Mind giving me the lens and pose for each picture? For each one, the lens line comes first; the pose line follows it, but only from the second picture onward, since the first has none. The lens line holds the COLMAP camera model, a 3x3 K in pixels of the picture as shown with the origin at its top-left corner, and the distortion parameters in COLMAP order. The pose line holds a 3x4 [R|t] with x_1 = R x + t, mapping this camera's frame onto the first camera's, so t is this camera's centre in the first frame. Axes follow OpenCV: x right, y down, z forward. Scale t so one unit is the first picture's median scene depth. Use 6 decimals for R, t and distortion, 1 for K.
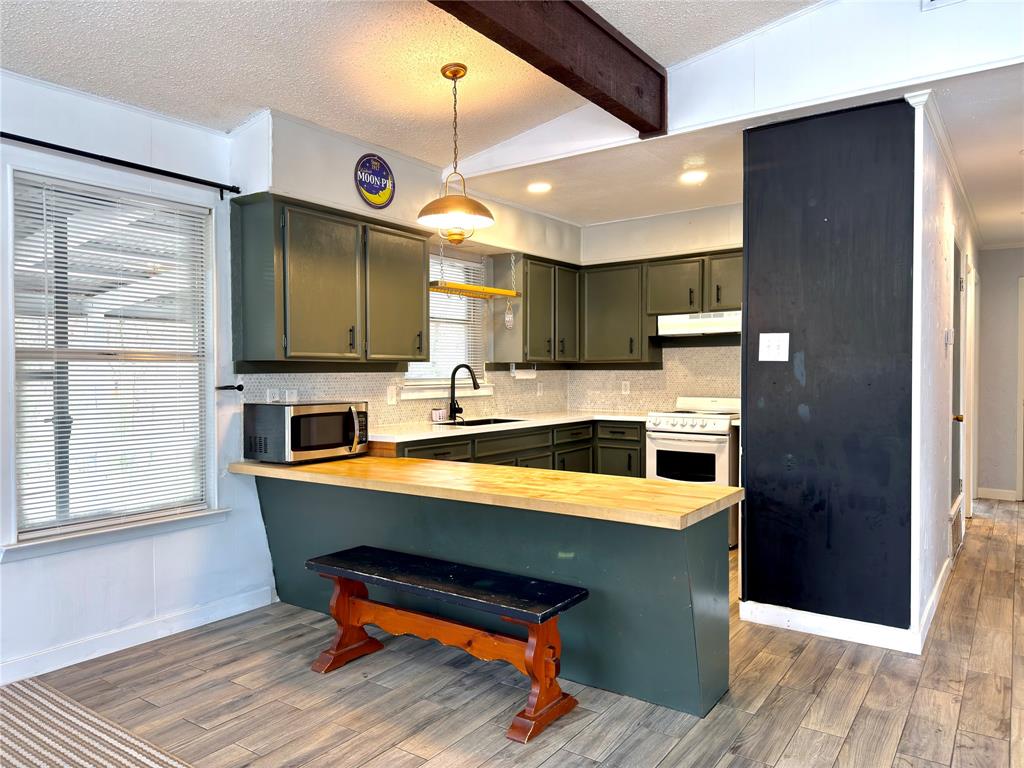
lens RADIAL K [[724.8, 0, 512.0], [0, 724.8, 386.5], [0, 0, 1]] dist [0.014326, -0.008506]
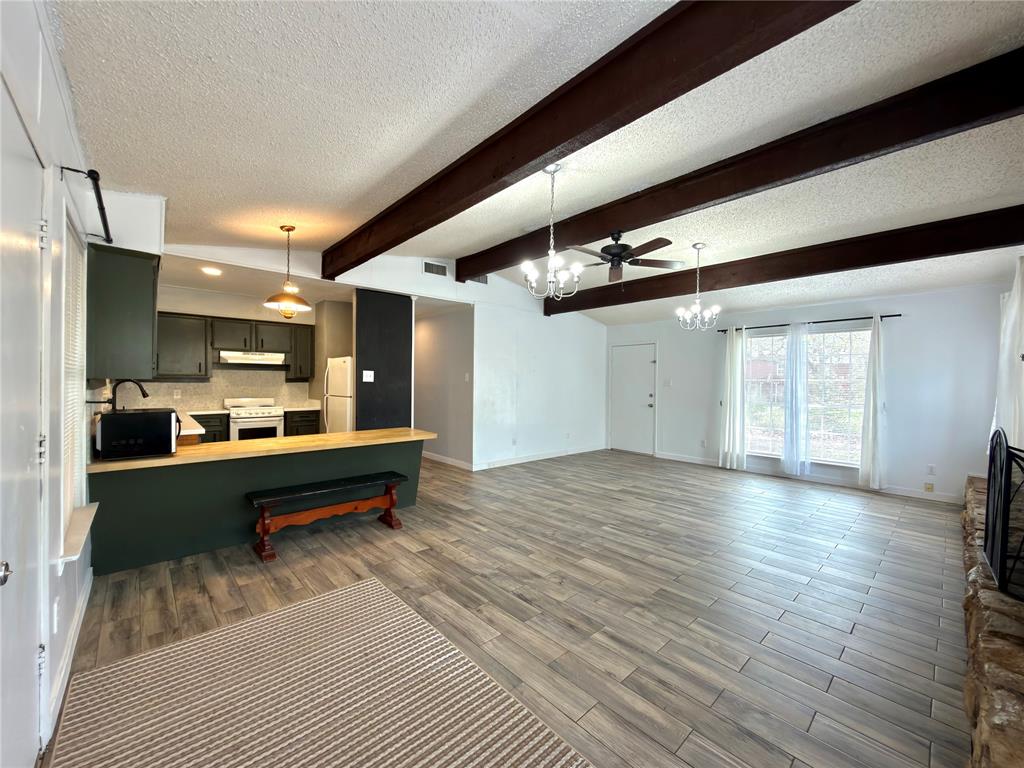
lens RADIAL K [[410.1, 0, 513.3], [0, 410.1, 383.5], [0, 0, 1]] dist [0.000623, 0.000797]
pose [[0.212309, 0.000318, 0.977203, -1.033278], [0.009919, 0.999948, -0.002481, -0.021668], [-0.977152, 0.010220, 0.212294, 0.211870]]
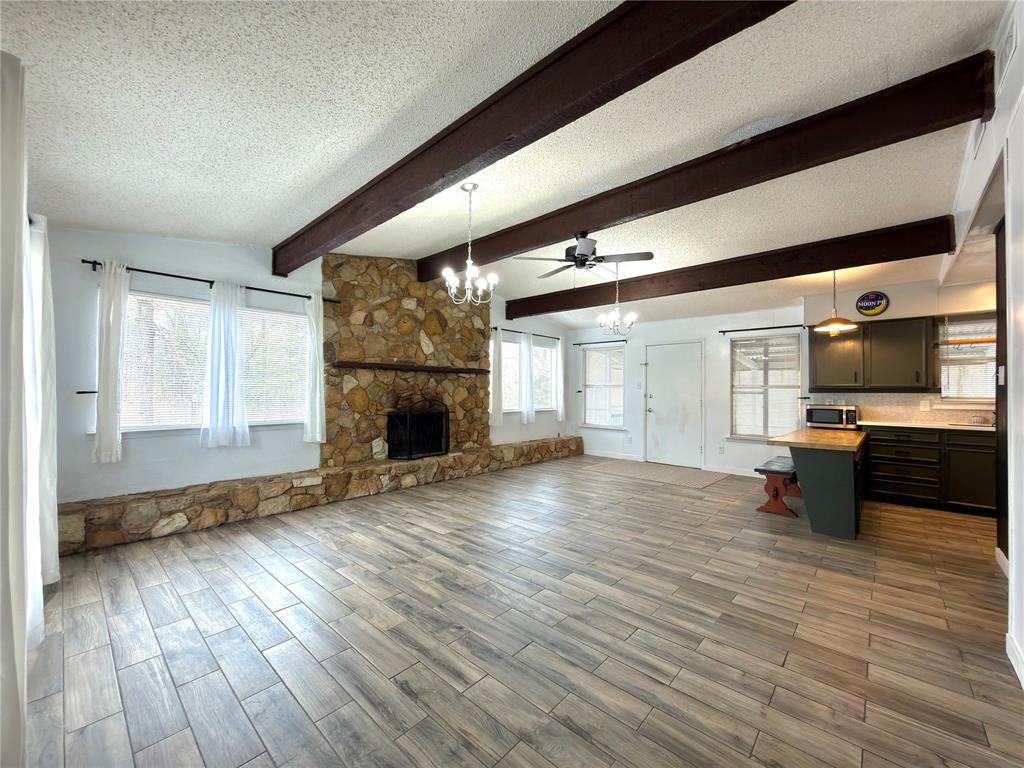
lens RADIAL K [[410.1, 0, 511.1], [0, 410.1, 387.6], [0, 0, 1]] dist [0.000623, 0.000797]
pose [[-0.127231, -0.009374, -0.991829, 1.431329], [-0.031587, 0.999486, -0.005395, 0.006336], [0.991370, 0.030642, -0.127462, 0.130051]]
